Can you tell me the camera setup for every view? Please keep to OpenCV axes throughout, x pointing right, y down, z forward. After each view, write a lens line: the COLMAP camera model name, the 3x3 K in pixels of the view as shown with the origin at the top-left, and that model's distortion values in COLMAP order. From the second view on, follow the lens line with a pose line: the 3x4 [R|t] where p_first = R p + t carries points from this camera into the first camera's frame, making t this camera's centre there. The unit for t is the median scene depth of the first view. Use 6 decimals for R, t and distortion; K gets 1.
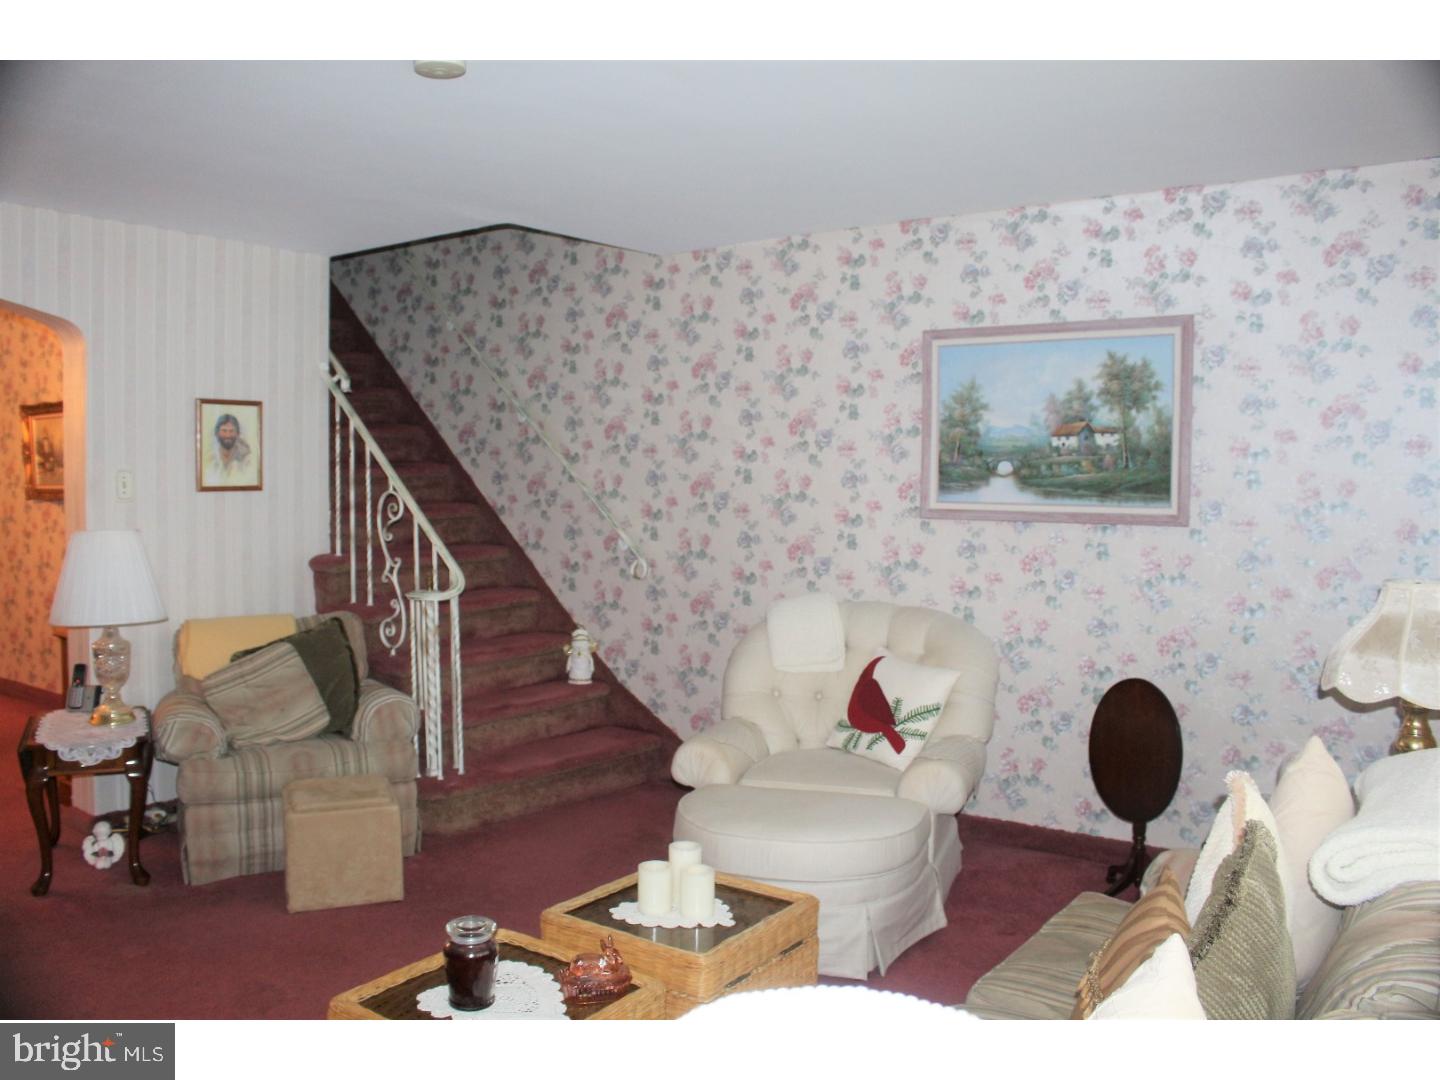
lens RADIAL K [[1280.8, 0, 718.0], [0, 1280.8, 517.9], [0, 0, 1]] dist [-0.166292, 0.181511]
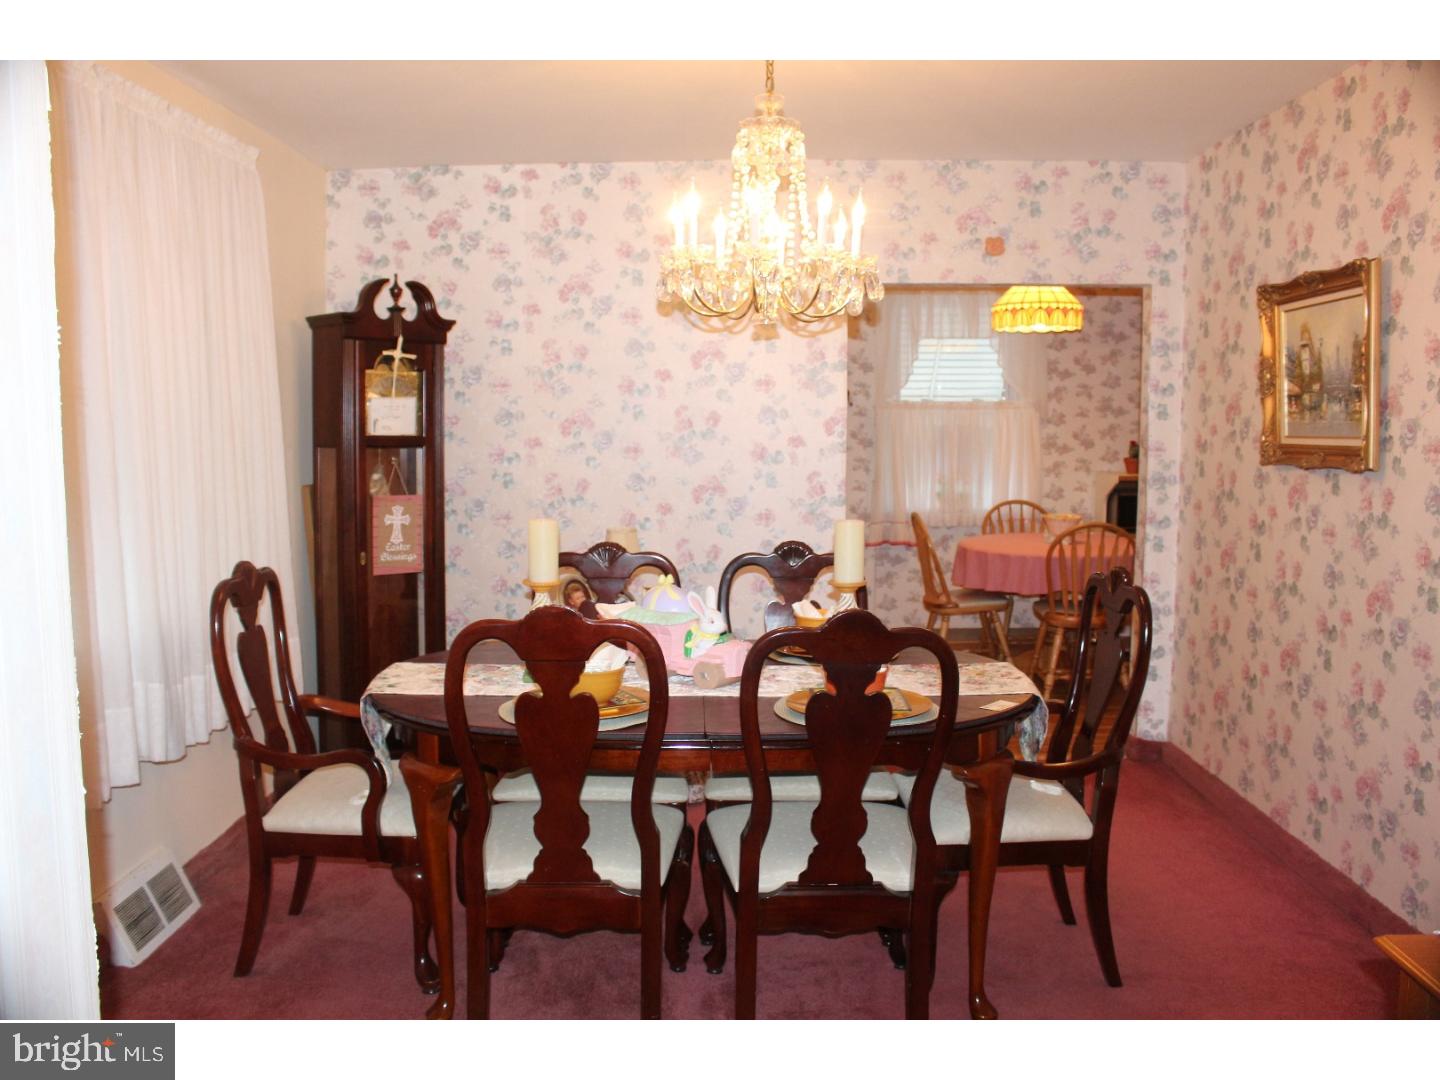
lens RADIAL K [[1149.4, 0, 719.9], [0, 1149.4, 531.8], [0, 0, 1]] dist [-0.160202, 0.116011]
pose [[0.583914, 0.075424, -0.808304, -0.254849], [-0.030214, 0.997004, 0.071205, -0.010530], [0.811253, -0.017155, 0.584443, 0.442186]]
